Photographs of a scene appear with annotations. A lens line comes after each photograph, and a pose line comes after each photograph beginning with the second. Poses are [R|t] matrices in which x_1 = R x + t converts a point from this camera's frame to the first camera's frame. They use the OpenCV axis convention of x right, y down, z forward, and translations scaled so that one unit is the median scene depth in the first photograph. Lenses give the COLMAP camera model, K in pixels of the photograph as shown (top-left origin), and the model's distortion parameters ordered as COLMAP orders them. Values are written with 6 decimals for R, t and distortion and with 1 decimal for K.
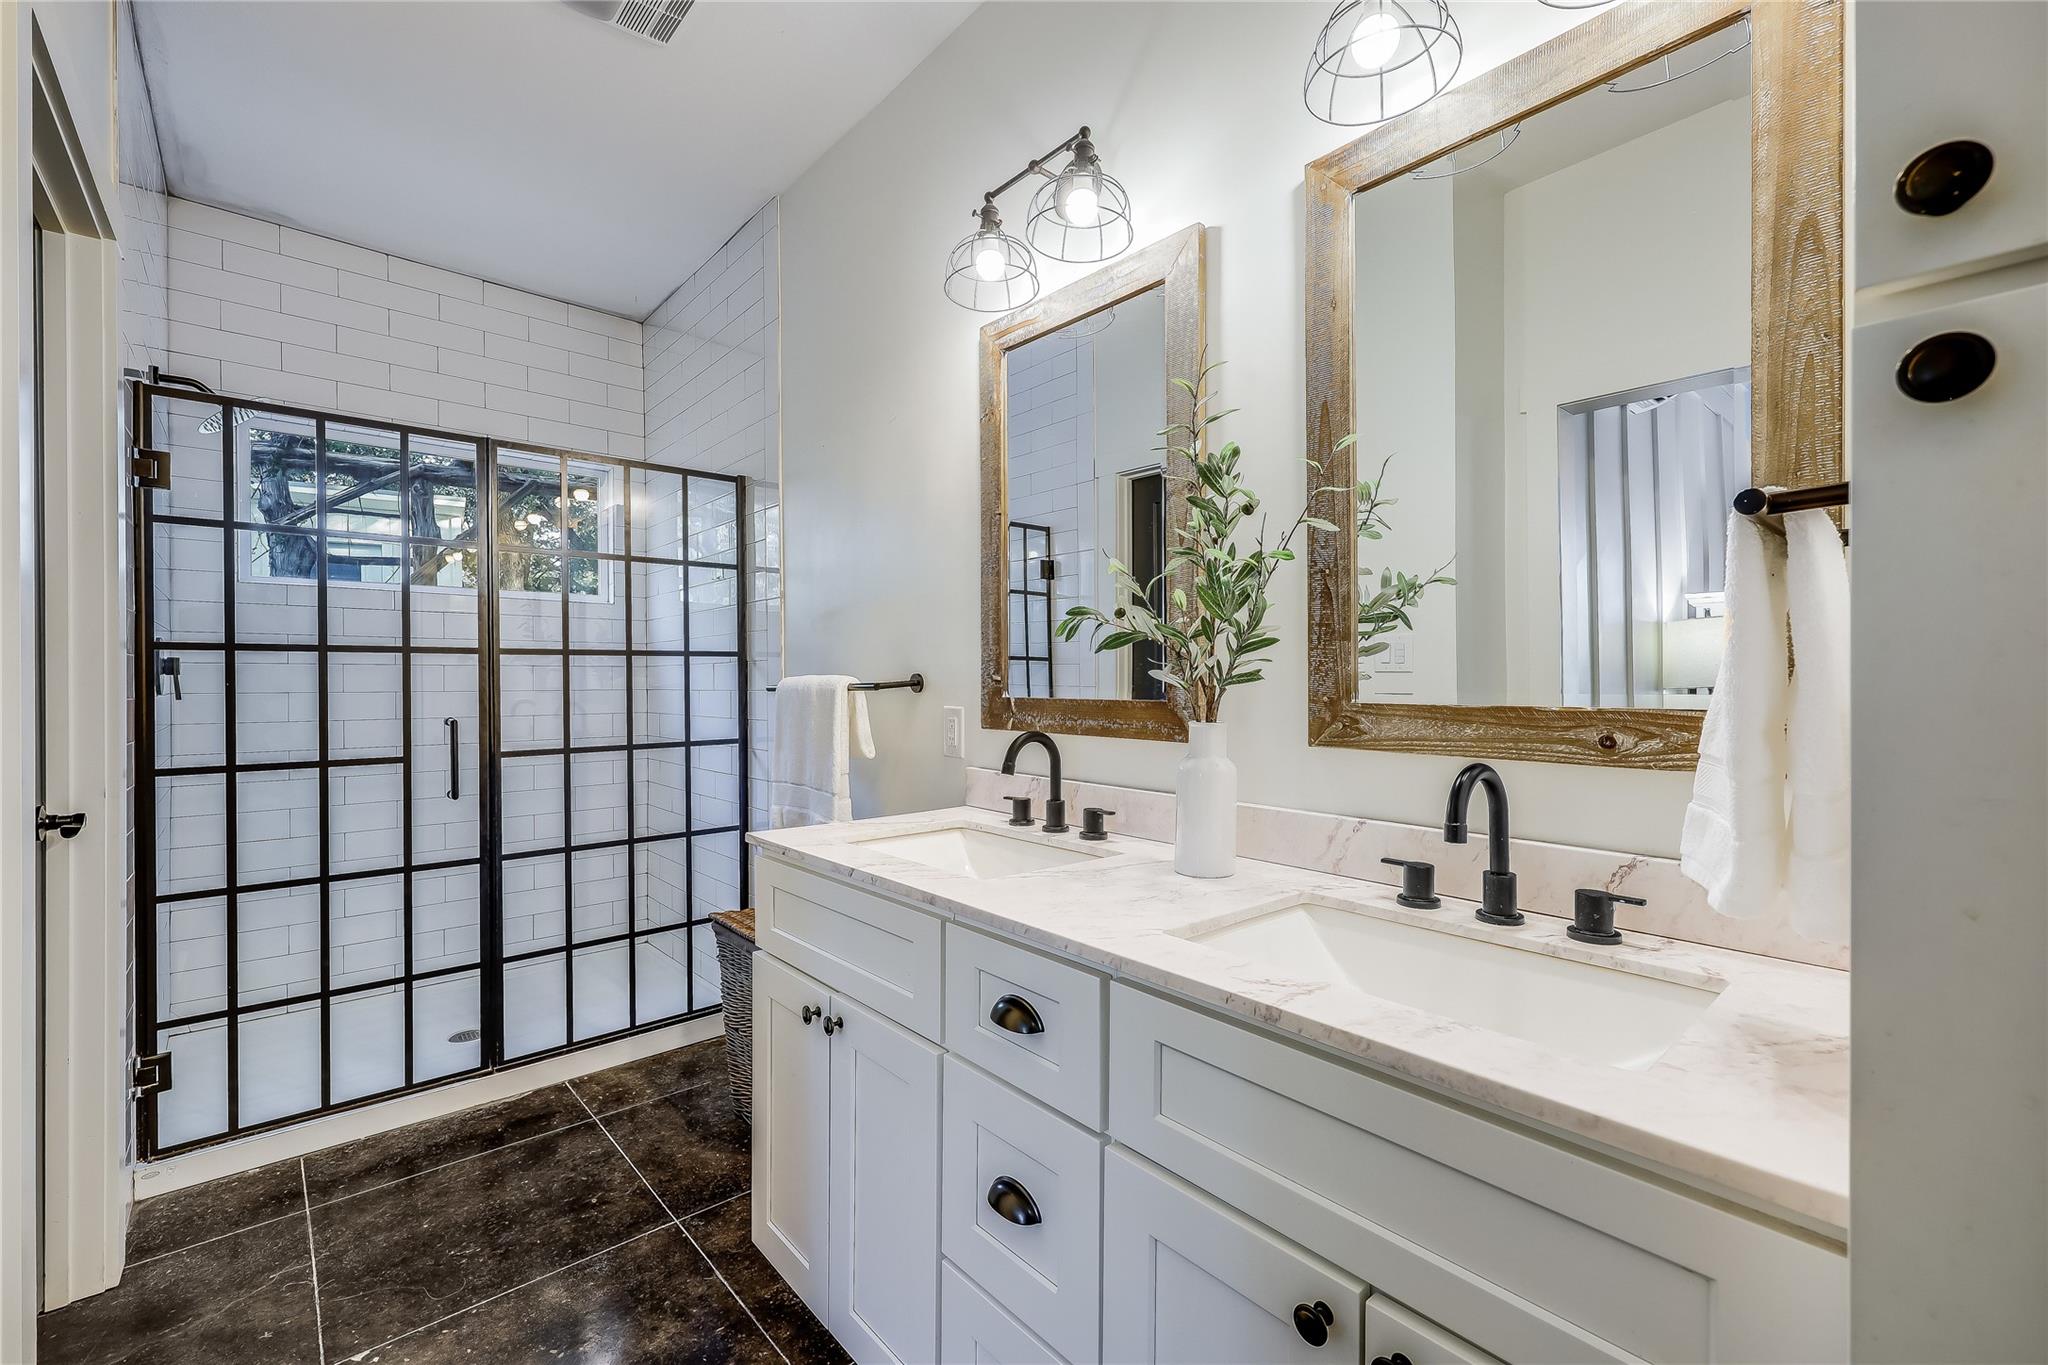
lens RADIAL K [[839.8, 0, 1031.9], [0, 839.8, 680.1], [0, 0, 1]] dist [-0.001173, -0.000139]
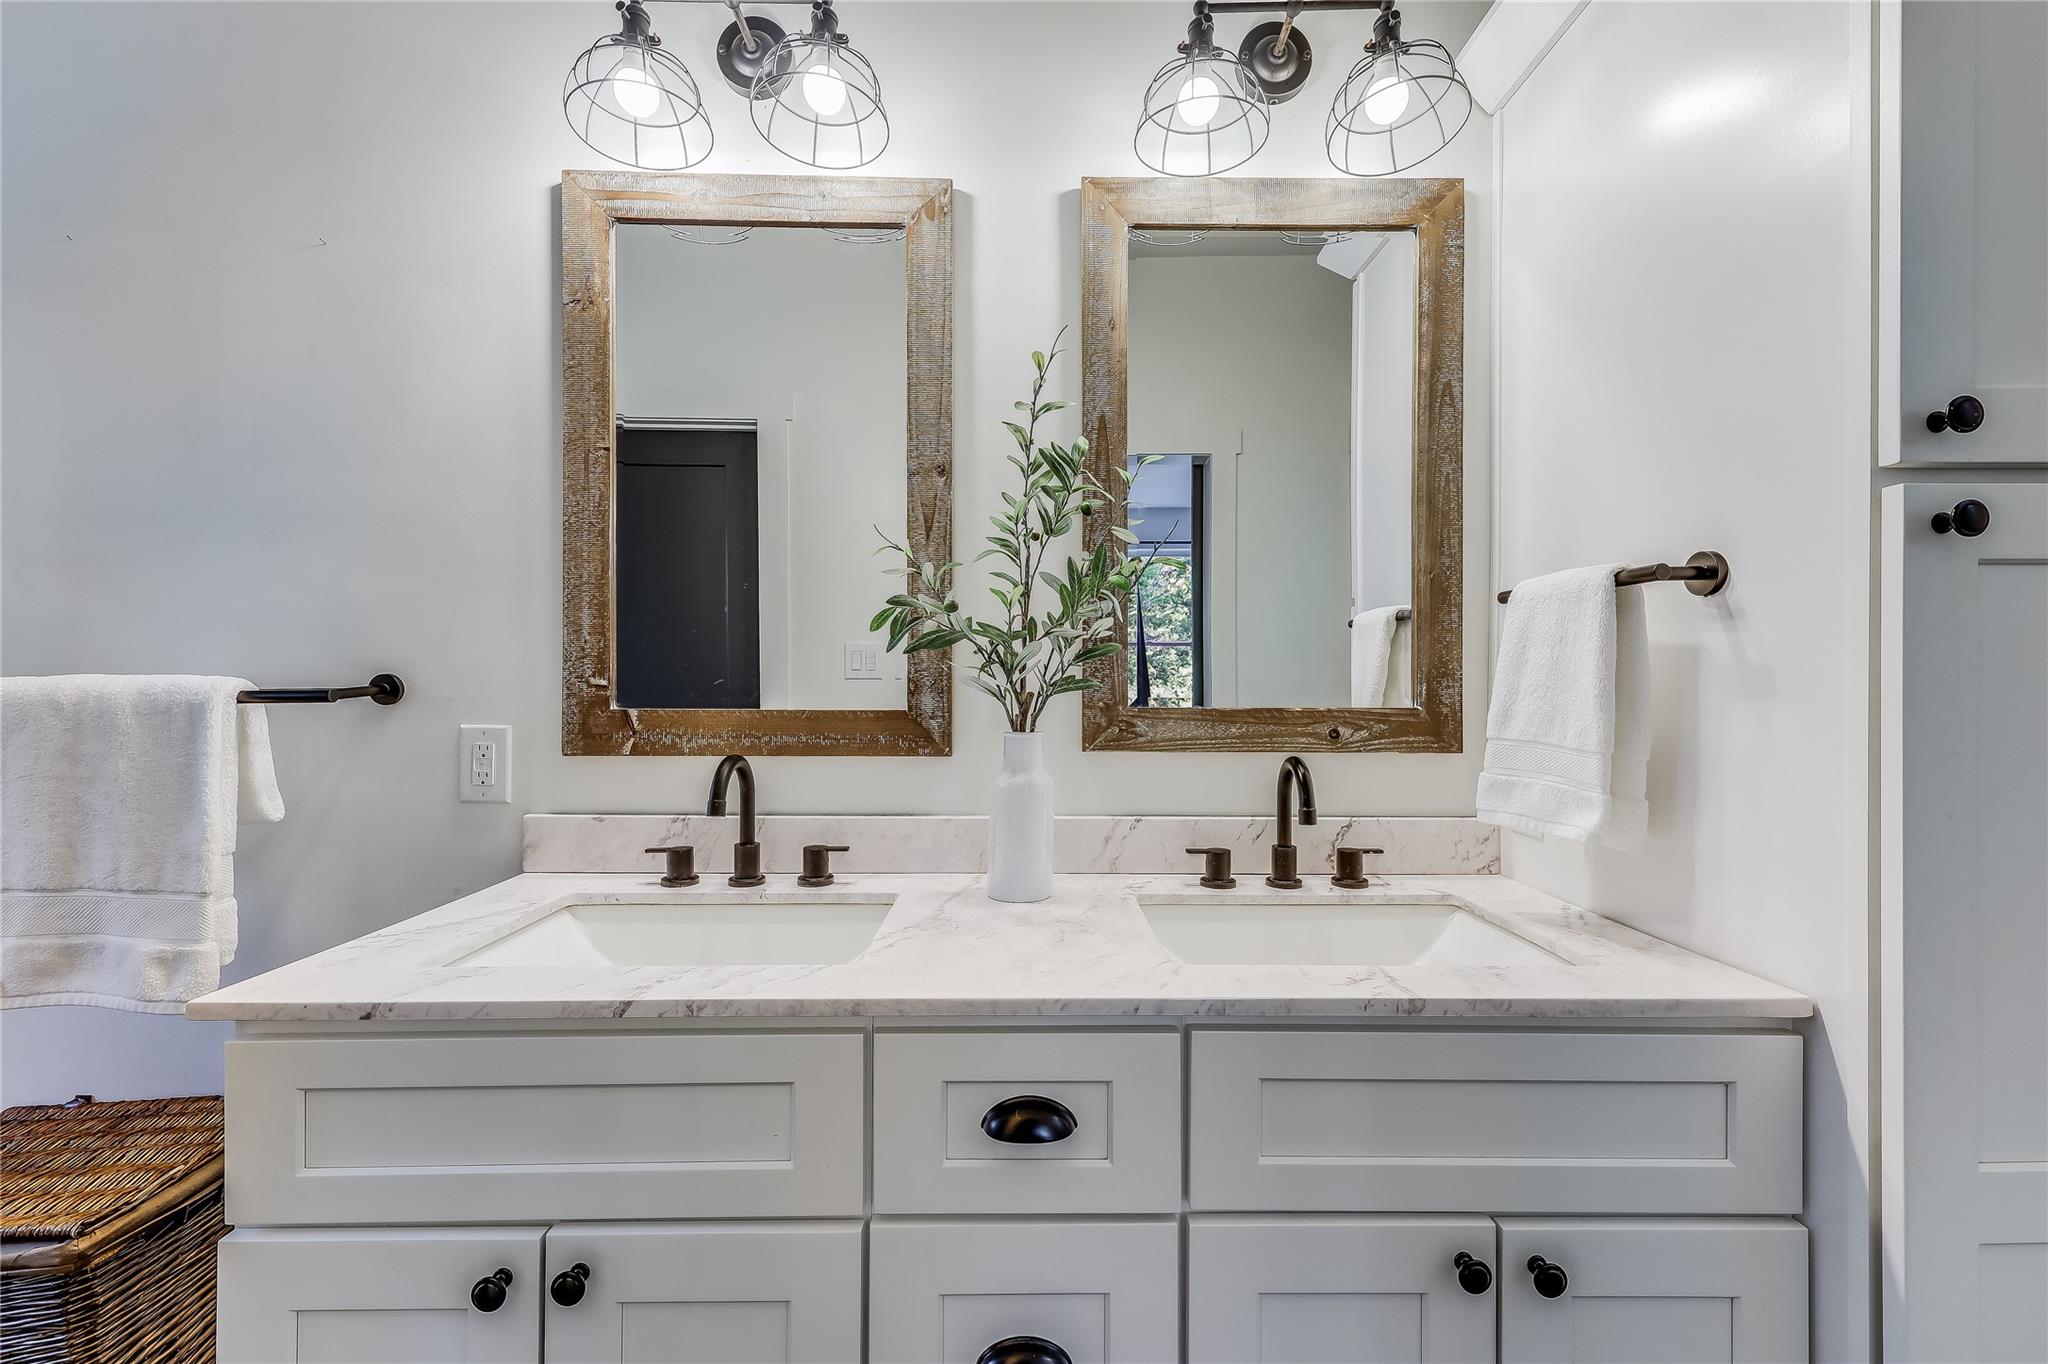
lens RADIAL K [[831.7, 0, 1024.0], [0, 831.7, 682.0], [0, 0, 1]] dist [0.000094, 0.000067]
pose [[0.656096, 0.002158, 0.754675, -0.522994], [-0.001968, 0.999997, -0.001149, -0.004025], [-0.754675, -0.000731, 0.656098, 0.436037]]
